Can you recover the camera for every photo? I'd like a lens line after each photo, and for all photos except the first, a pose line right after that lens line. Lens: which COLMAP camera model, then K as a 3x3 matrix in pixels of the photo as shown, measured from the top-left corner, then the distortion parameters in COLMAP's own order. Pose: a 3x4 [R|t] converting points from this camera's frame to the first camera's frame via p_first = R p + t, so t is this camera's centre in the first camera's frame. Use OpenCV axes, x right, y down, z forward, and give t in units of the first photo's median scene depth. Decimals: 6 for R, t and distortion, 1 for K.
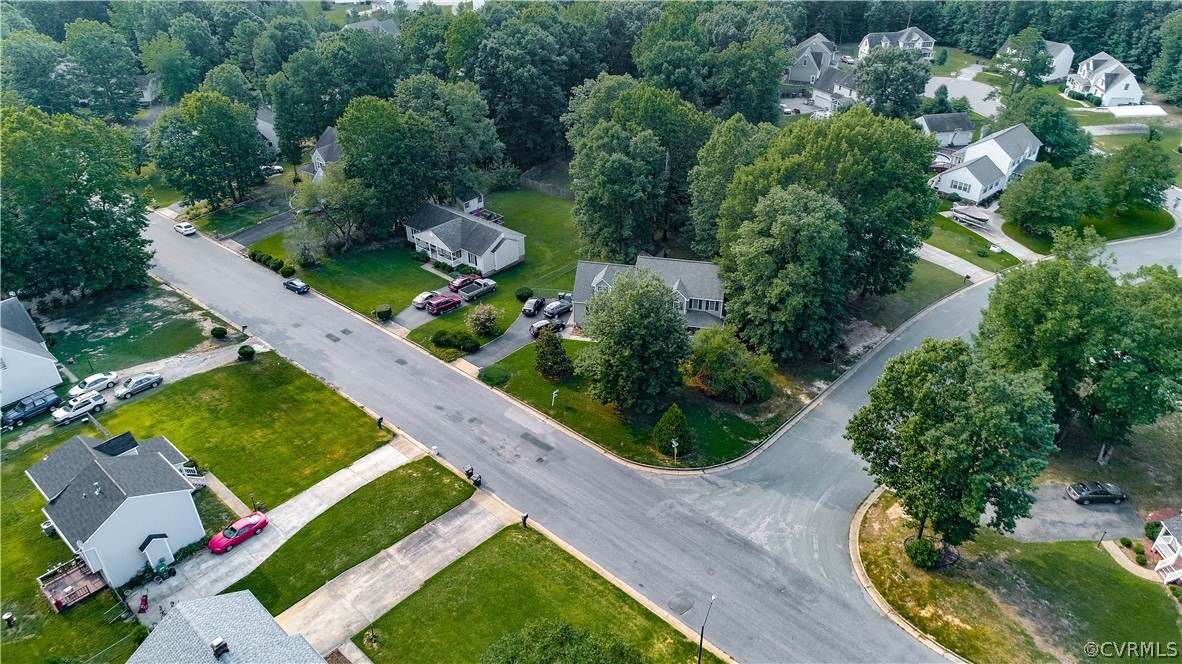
lens RADIAL K [[797.1, 0, 590.1], [0, 797.1, 331.3], [0, 0, 1]] dist [0.008879, 0.000482]
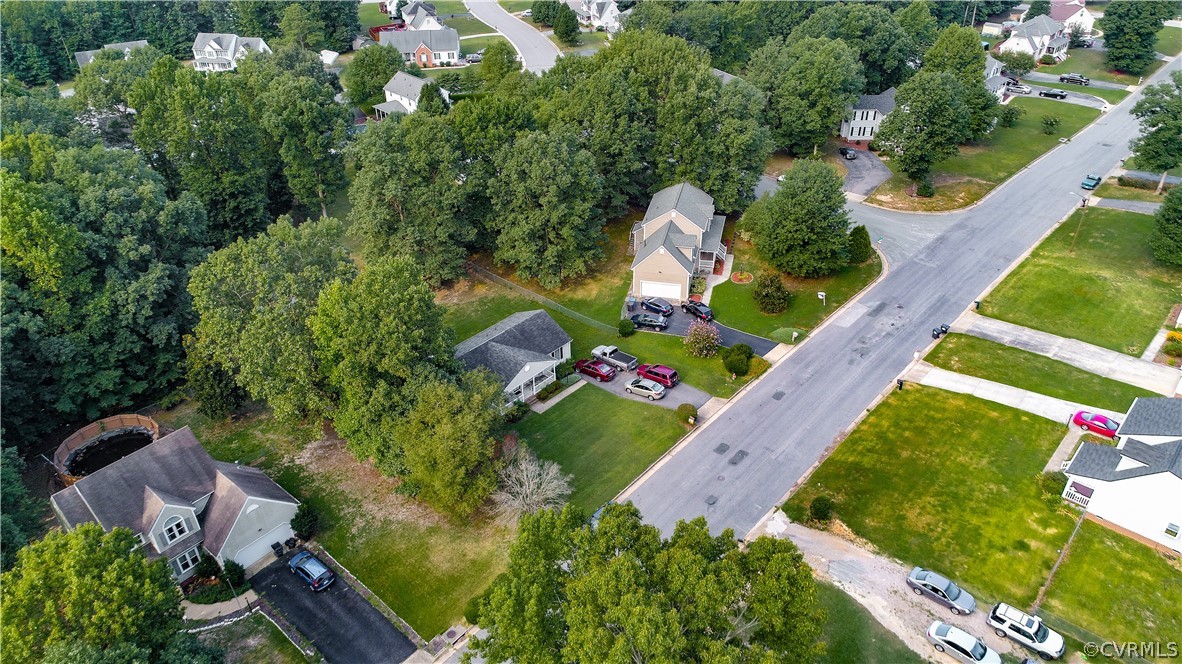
lens RADIAL K [[797.1, 0, 592.7], [0, 797.1, 332.1], [0, 0, 1]] dist [0.008879, 0.000482]
pose [[0.013817, -0.531452, 0.846976, -1.158495], [0.542667, 0.715441, 0.440065, -0.628211], [-0.839835, 0.453545, 0.298286, 1.055004]]
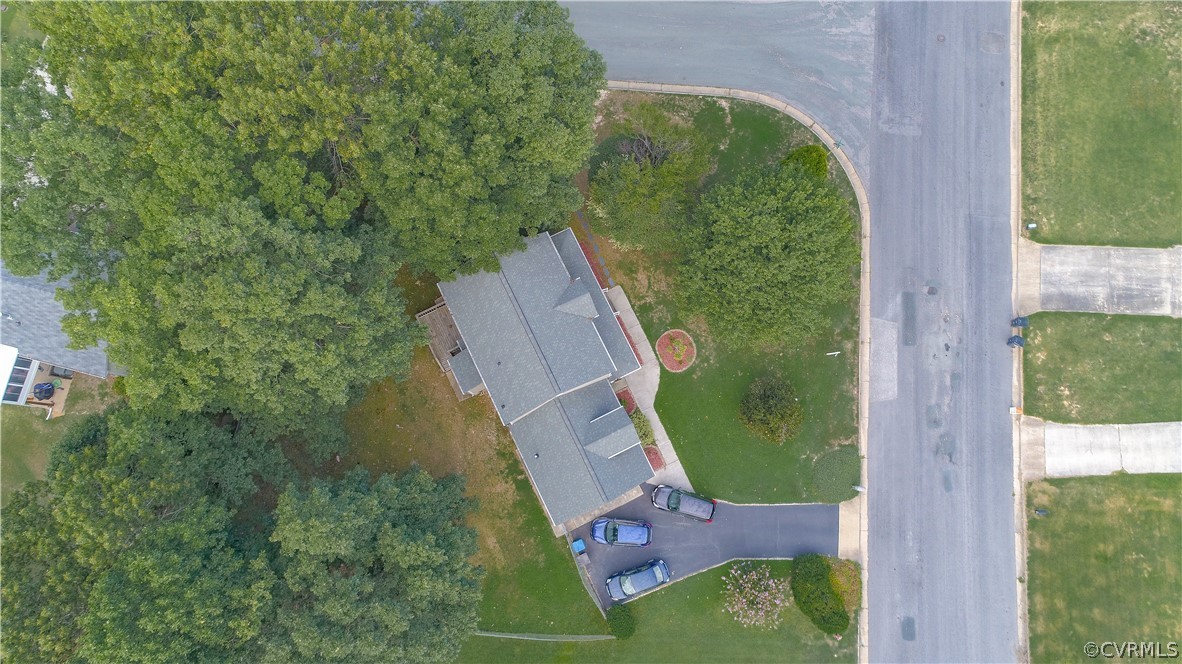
lens RADIAL K [[797.1, 0, 590.3], [0, 797.1, 332.6], [0, 0, 1]] dist [0.008879, 0.000482]
pose [[-0.621413, -0.772131, 0.132888, 0.009996], [0.413156, -0.178831, 0.892929, -0.682559], [-0.665694, 0.609781, 0.430138, 0.916757]]
